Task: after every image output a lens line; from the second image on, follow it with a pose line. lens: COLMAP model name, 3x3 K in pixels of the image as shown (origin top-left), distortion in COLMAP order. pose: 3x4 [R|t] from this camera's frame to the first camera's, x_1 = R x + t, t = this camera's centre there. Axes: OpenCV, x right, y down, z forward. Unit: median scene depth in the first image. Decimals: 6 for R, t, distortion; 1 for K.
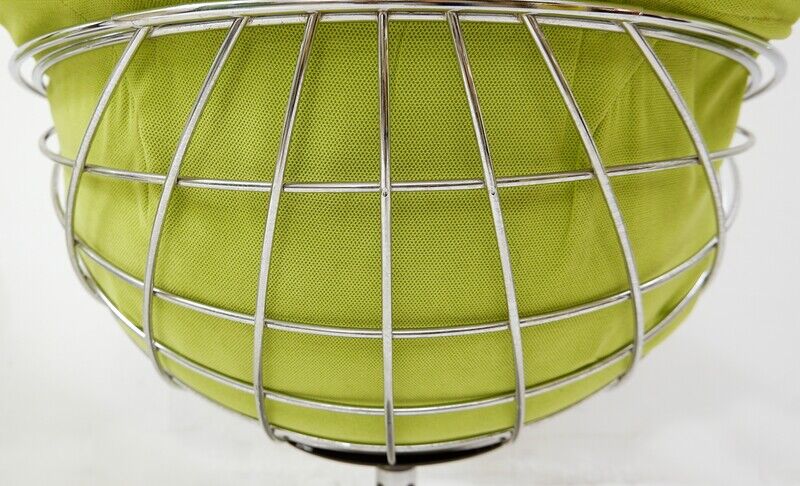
lens RADIAL K [[528.3, 0, 403.5], [0, 528.3, 243.5], [0, 0, 1]] dist [-0.004600, -0.000278]
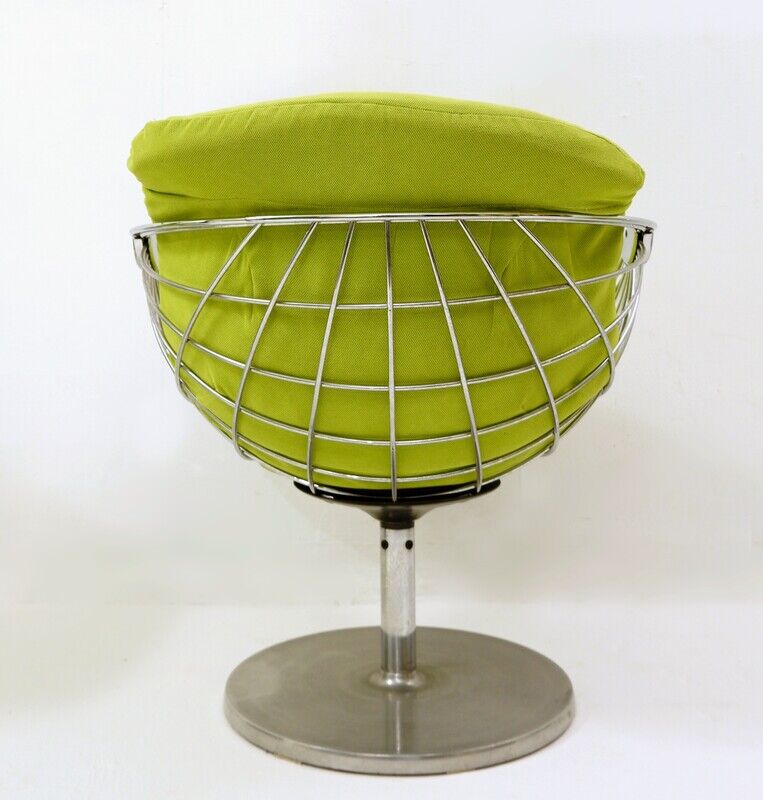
lens RADIAL K [[642.3, 0, 381.4], [0, 642.3, 398.8], [0, 0, 1]] dist [0.012704, -0.003914]
pose [[0.999180, -0.008319, -0.039624, 0.022157], [0.011006, 0.997618, 0.068091, 0.064407], [0.038964, -0.068471, 0.996892, -1.223060]]
